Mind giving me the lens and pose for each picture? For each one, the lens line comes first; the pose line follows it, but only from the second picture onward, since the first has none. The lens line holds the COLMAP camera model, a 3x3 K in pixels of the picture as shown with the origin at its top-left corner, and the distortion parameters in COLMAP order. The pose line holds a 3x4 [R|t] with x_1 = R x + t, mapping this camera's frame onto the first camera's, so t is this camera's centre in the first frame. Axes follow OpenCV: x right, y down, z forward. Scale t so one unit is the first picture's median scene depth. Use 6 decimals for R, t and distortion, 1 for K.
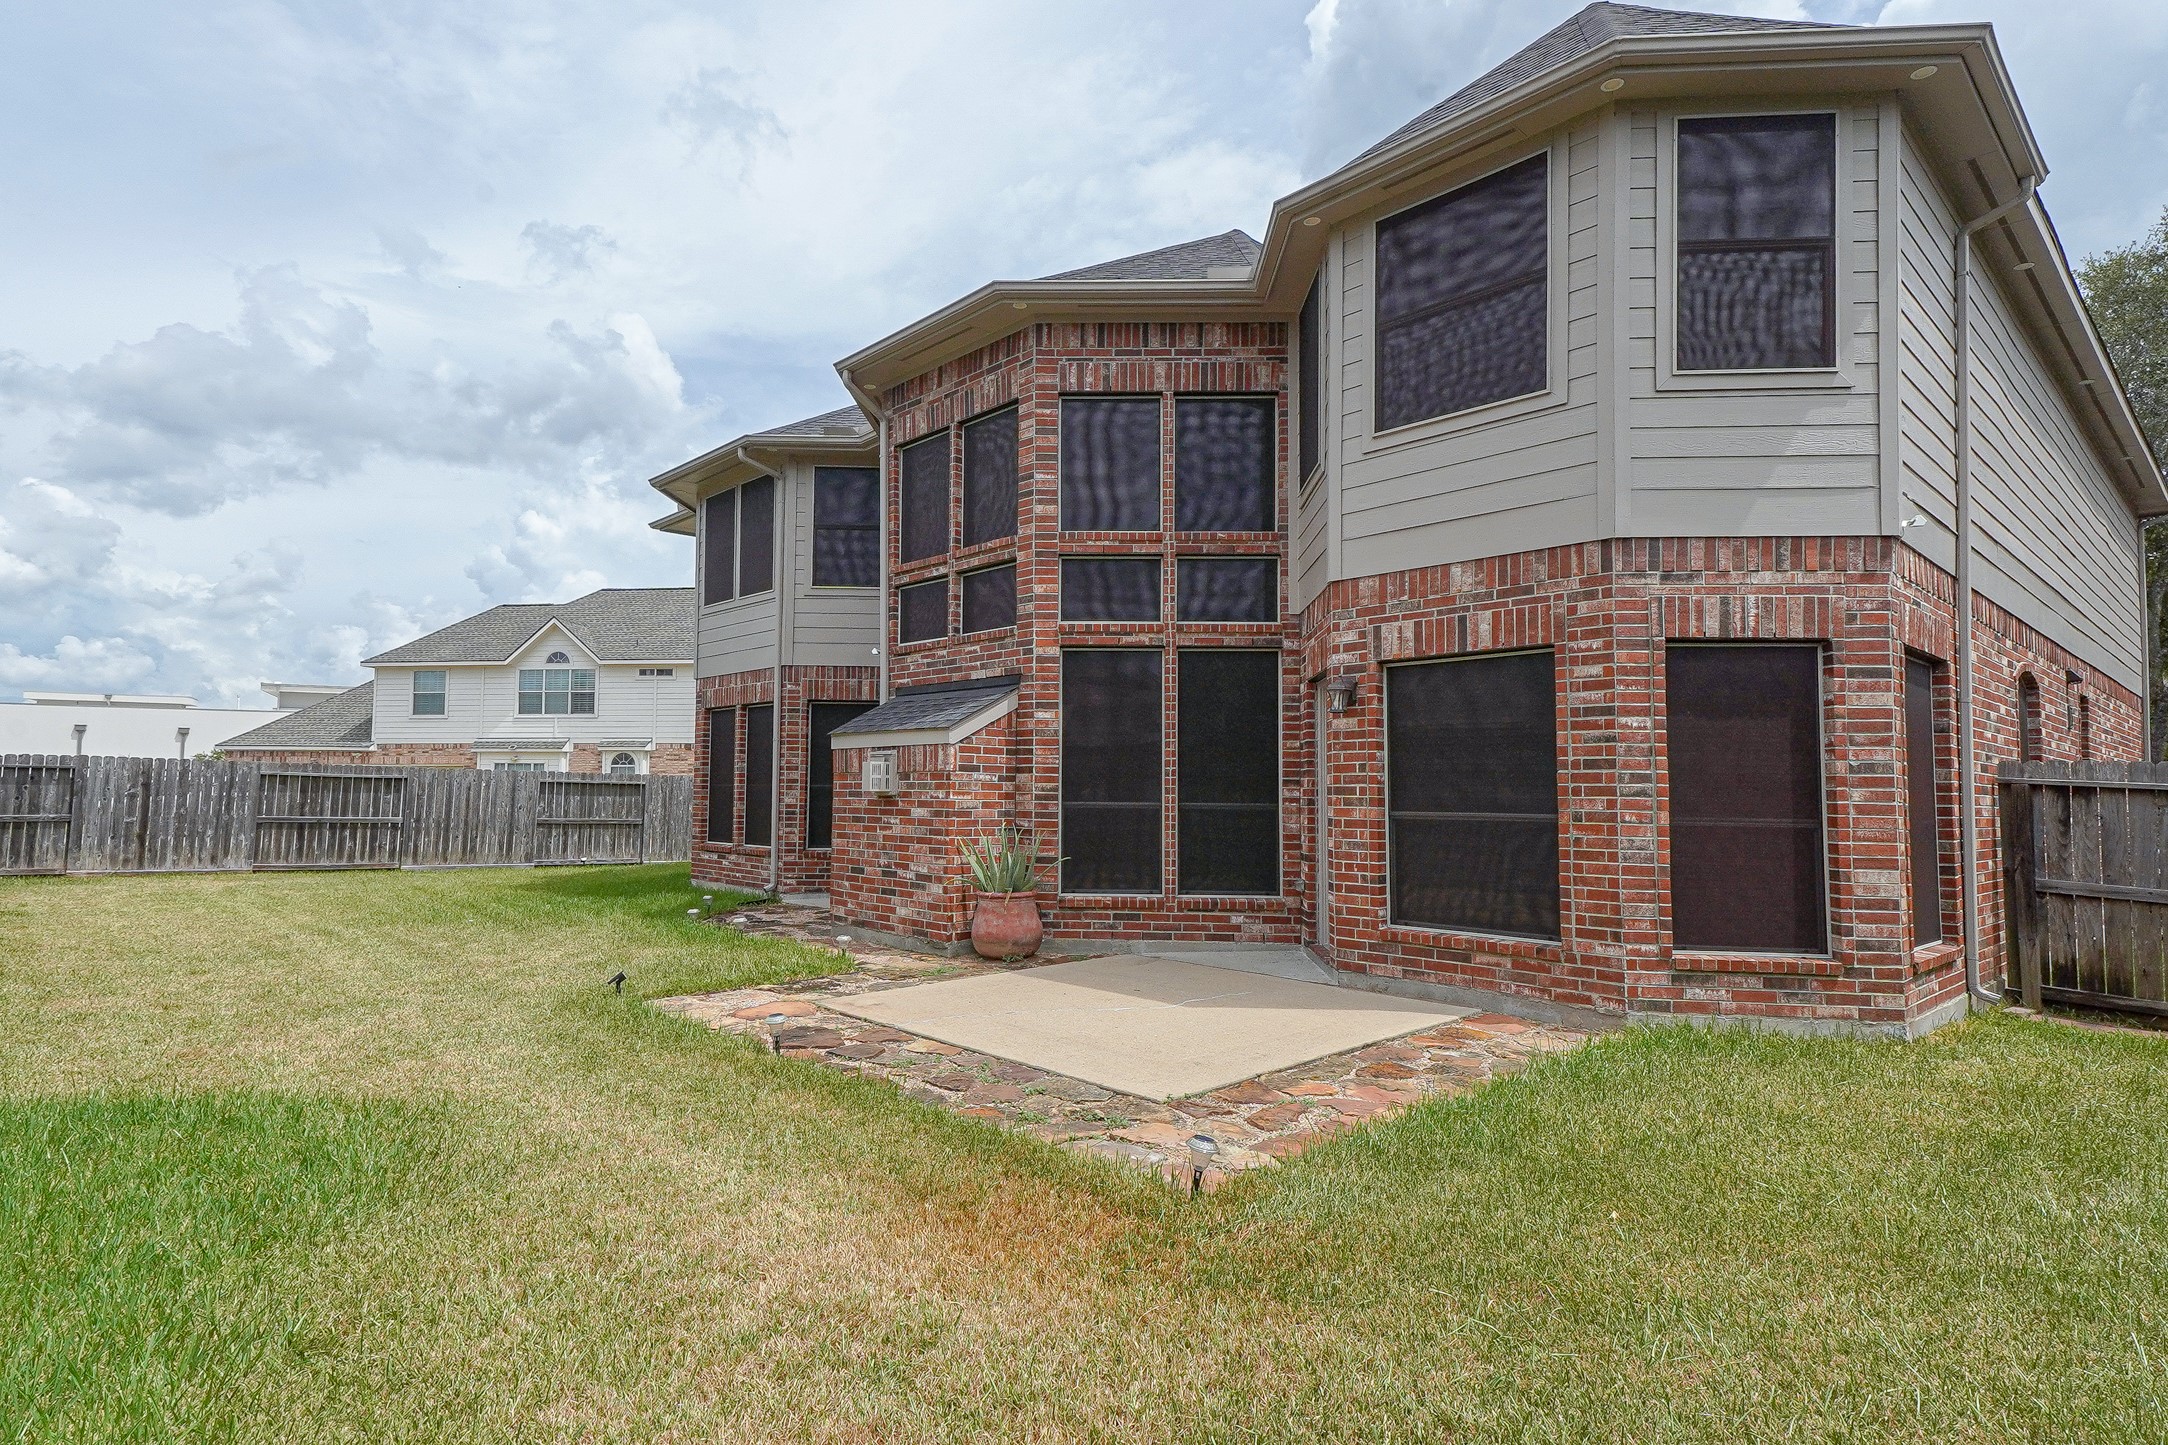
lens RADIAL K [[1109.5, 0, 1040.1], [0, 1109.5, 726.5], [0, 0, 1]] dist [0.069978, 0.000039]
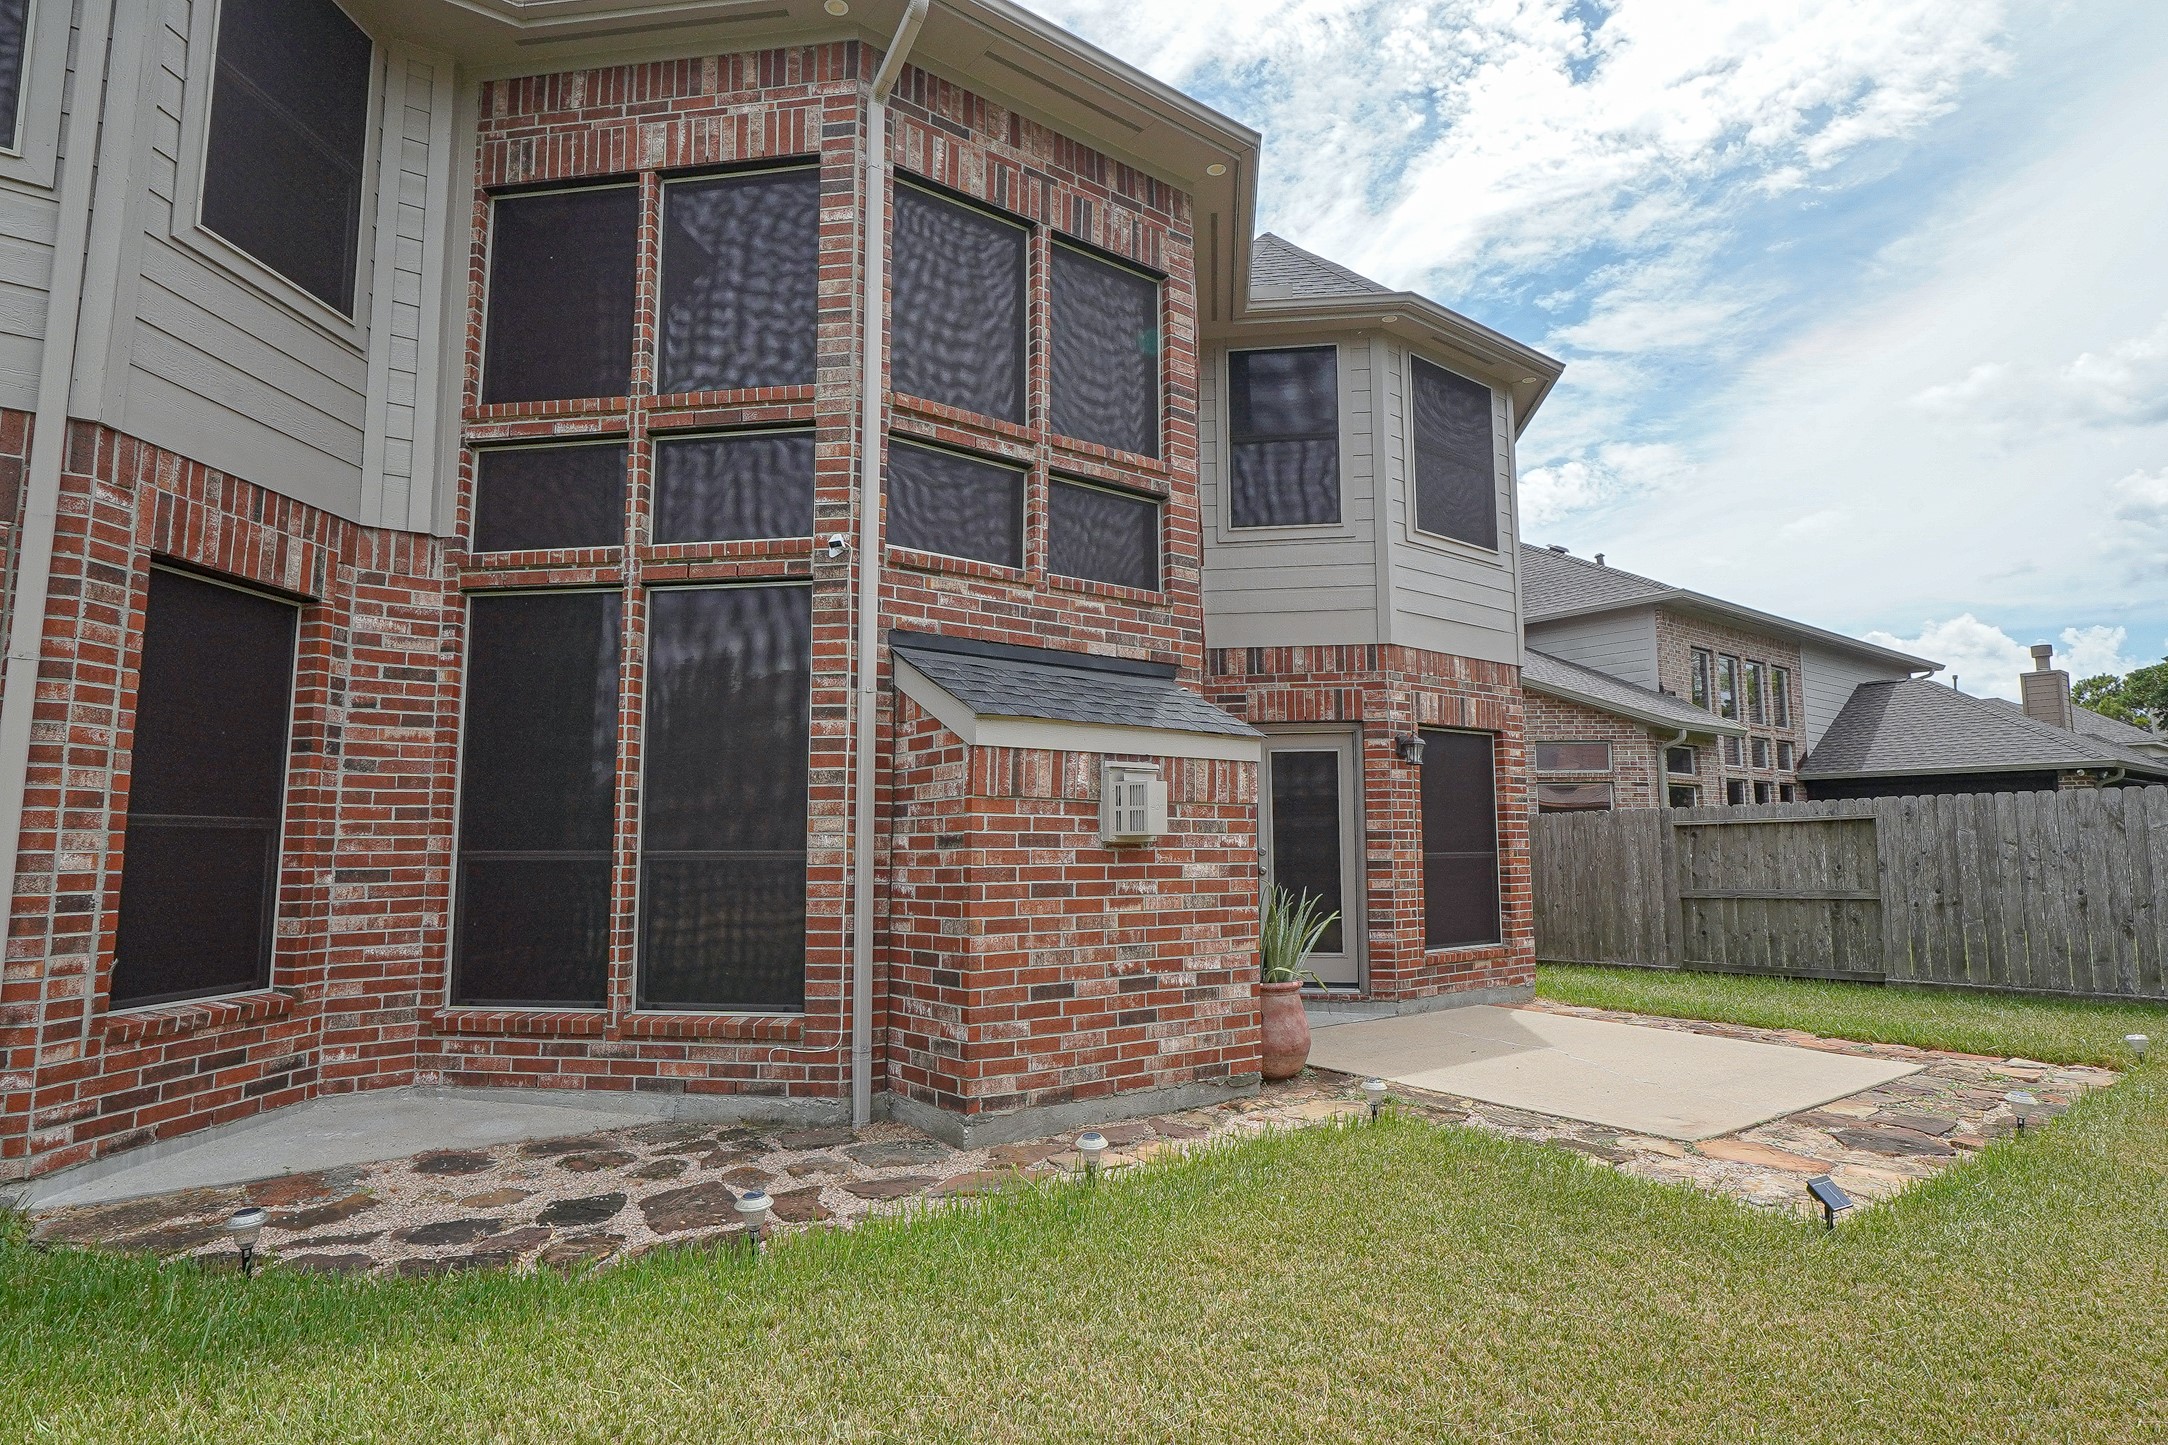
lens RADIAL K [[1134.6, 0, 1084.0], [0, 1134.6, 722.5], [0, 0, 1]] dist [-0.006075, 0.000063]
pose [[0.096023, 0.099943, 0.990349, -0.702606], [-0.058618, 0.993787, -0.094607, 0.057104], [-0.993652, -0.048968, 0.101285, 0.963933]]
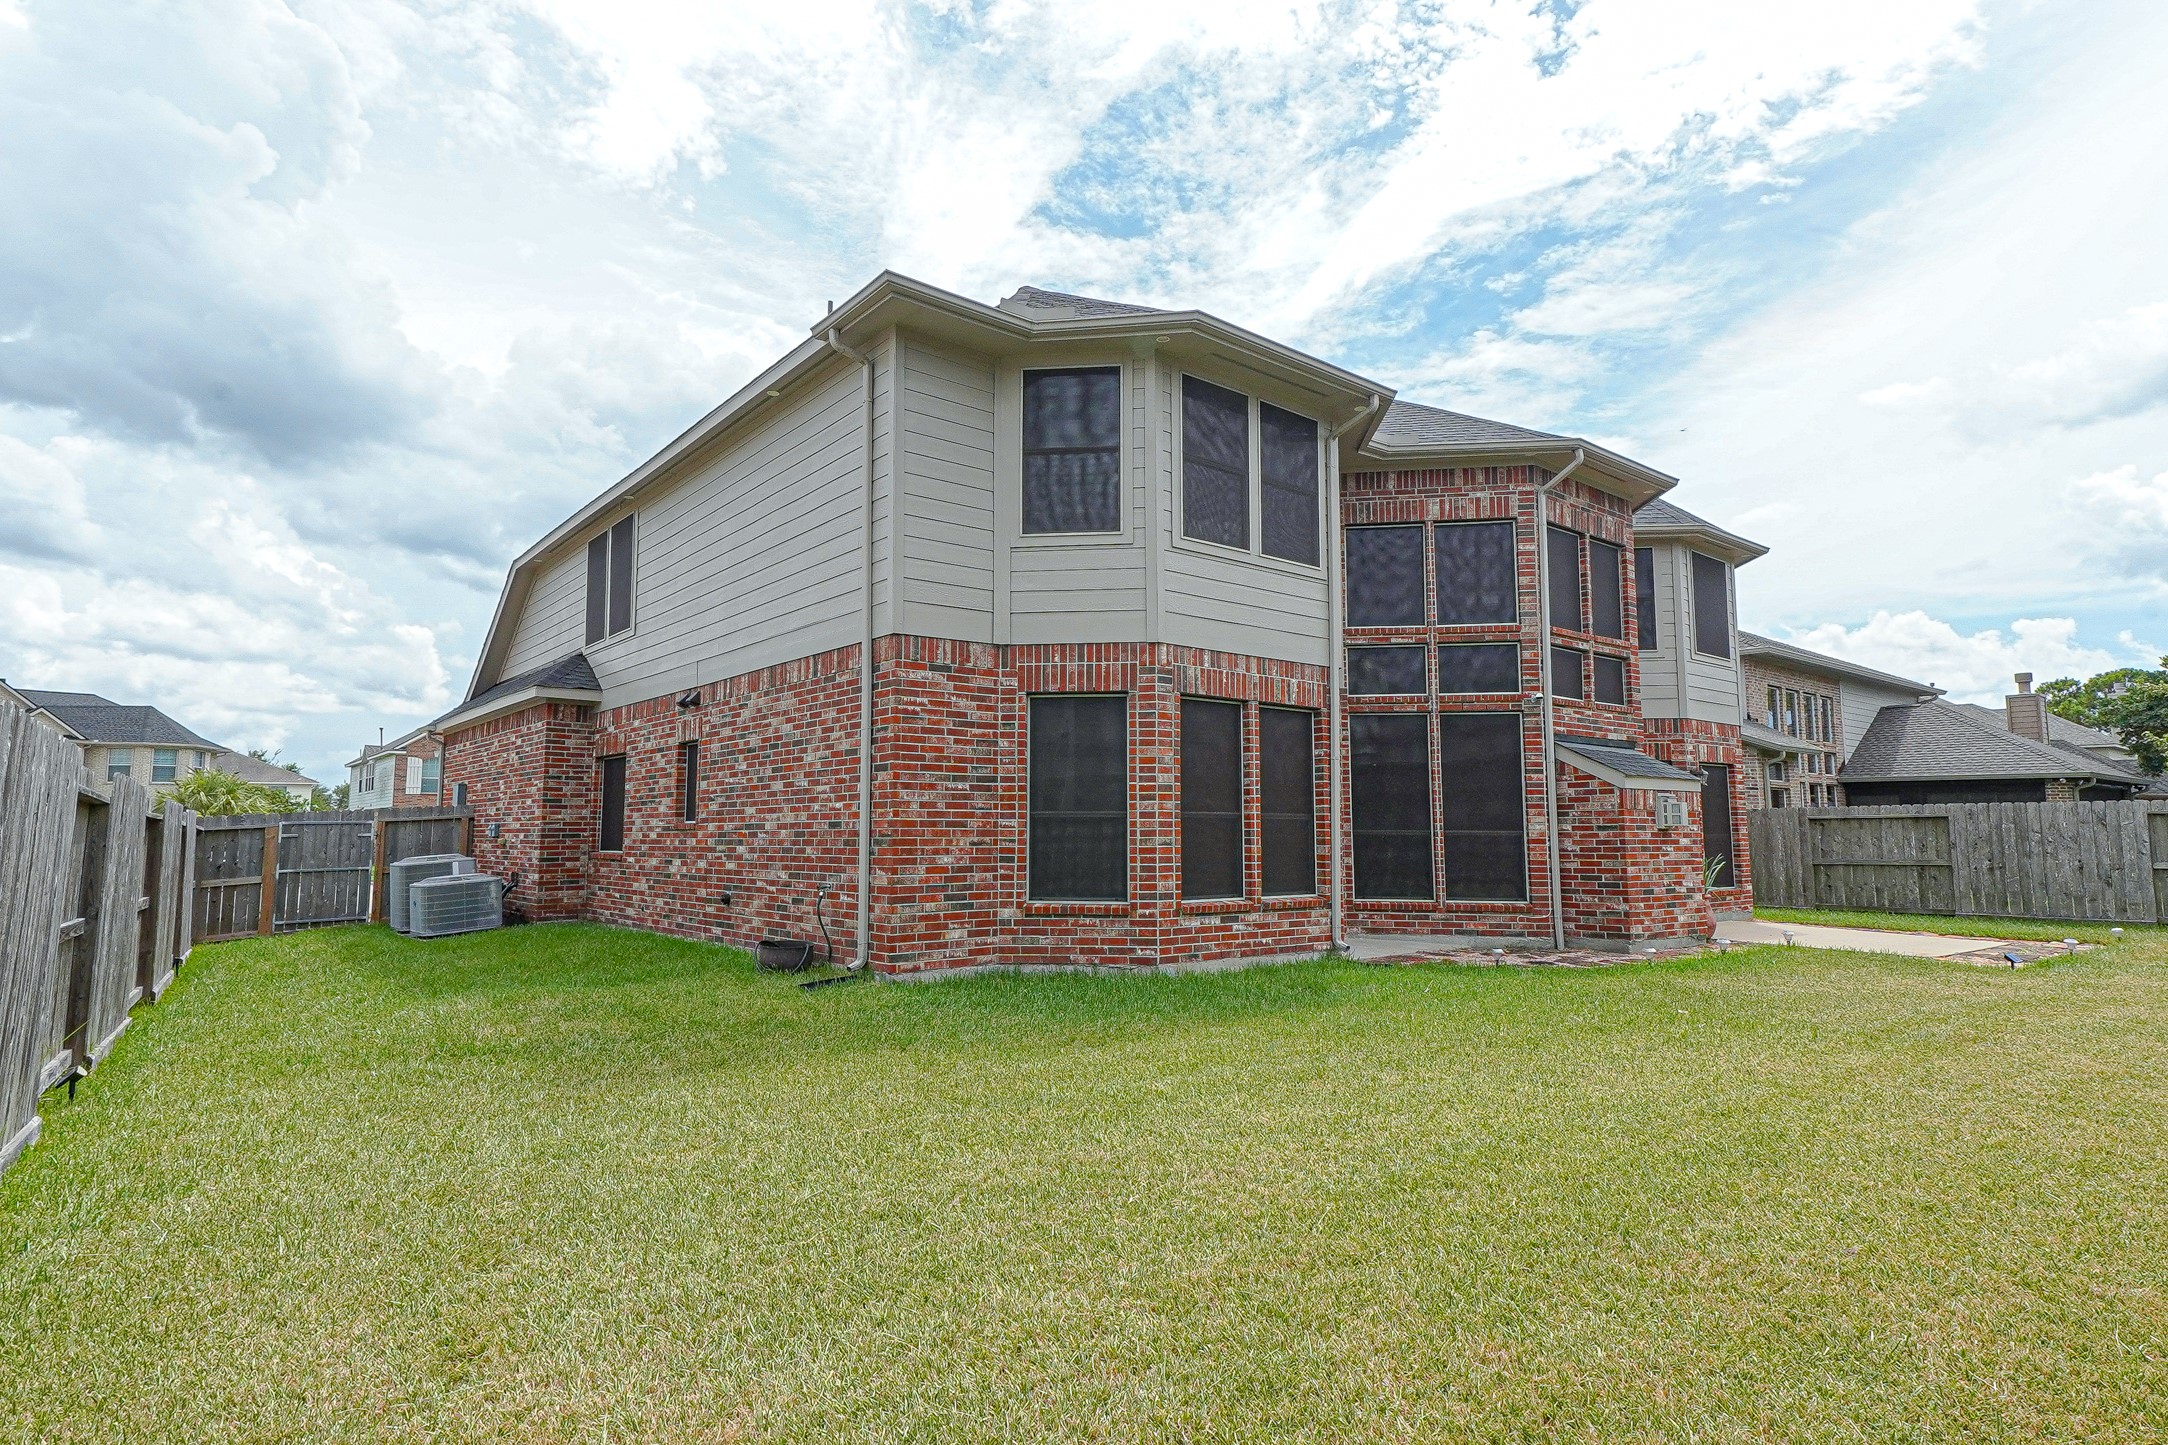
lens RADIAL K [[1115.0, 0, 1058.7], [0, 1115.0, 711.9], [0, 0, 1]] dist [0.042167, -0.009890]
pose [[0.078320, 0.093438, 0.992540, -1.468828], [-0.063929, 0.994020, -0.088533, 0.087037], [-0.994876, -0.056518, 0.083825, 1.578273]]
